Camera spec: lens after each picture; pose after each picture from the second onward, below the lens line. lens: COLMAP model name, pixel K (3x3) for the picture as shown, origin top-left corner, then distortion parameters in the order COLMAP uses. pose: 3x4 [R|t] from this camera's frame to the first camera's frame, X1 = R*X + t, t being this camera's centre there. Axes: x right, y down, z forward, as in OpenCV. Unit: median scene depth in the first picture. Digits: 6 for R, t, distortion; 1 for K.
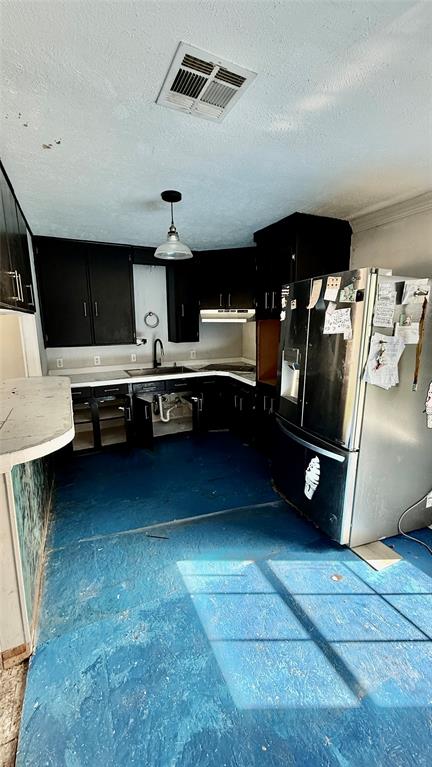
lens RADIAL K [[306.5, 0, 216.6], [0, 306.5, 381.0], [0, 0, 1]] dist [0.000133, 0.000320]
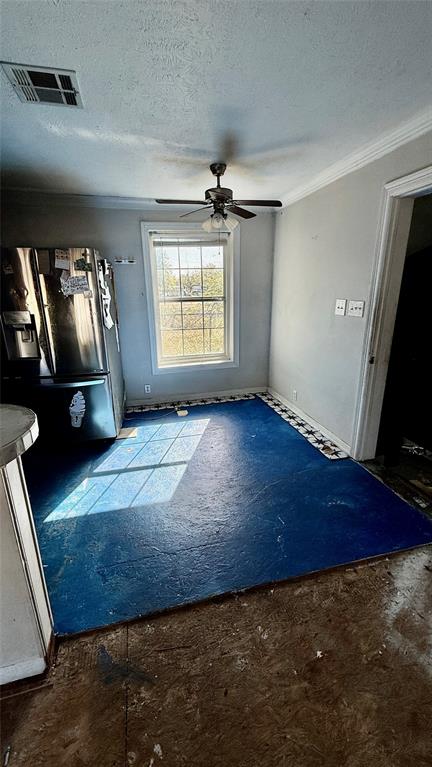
lens RADIAL K [[306.5, 0, 215.8], [0, 306.5, 384.2], [0, 0, 1]] dist [0.000133, 0.000320]
pose [[0.188820, -0.282881, 0.940386, -0.867497], [0.210095, 0.947076, 0.242708, 0.026290], [-0.959274, 0.151743, 0.238259, 0.130661]]
